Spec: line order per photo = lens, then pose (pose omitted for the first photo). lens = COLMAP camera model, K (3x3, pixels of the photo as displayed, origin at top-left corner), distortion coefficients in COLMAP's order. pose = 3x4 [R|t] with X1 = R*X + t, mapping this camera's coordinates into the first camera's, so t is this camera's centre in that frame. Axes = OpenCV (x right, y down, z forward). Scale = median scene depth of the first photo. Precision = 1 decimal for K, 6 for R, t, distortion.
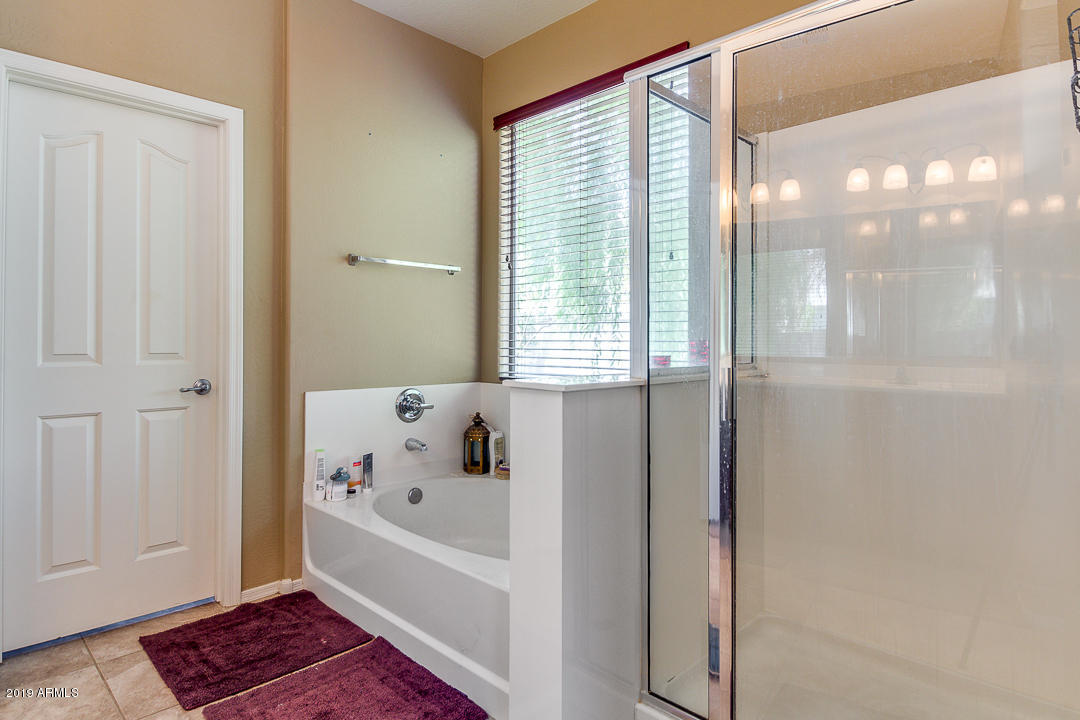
lens RADIAL K [[604.4, 0, 536.9], [0, 604.4, 350.9], [0, 0, 1]] dist [-0.002811, 0.001566]
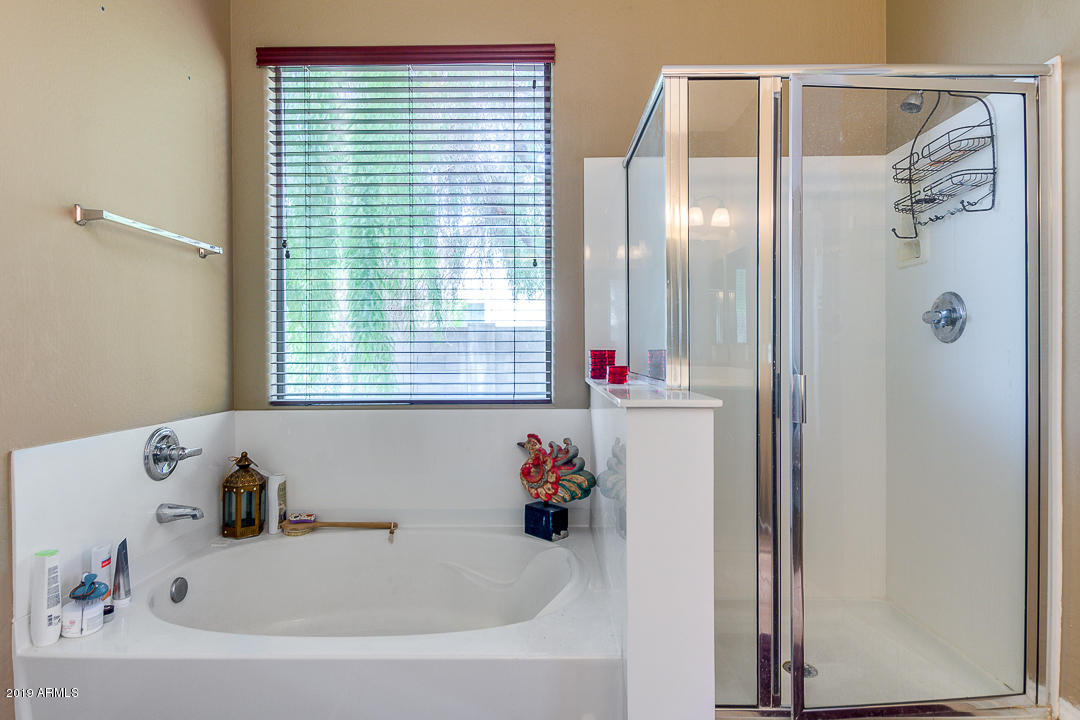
lens RADIAL K [[604.4, 0, 536.8], [0, 604.4, 360.8], [0, 0, 1]] dist [-0.002811, 0.001566]
pose [[0.732078, -0.018436, 0.680971, -0.349437], [0.015101, 0.999827, 0.010834, -0.010222], [-0.681053, 0.002352, 0.732230, 0.247098]]
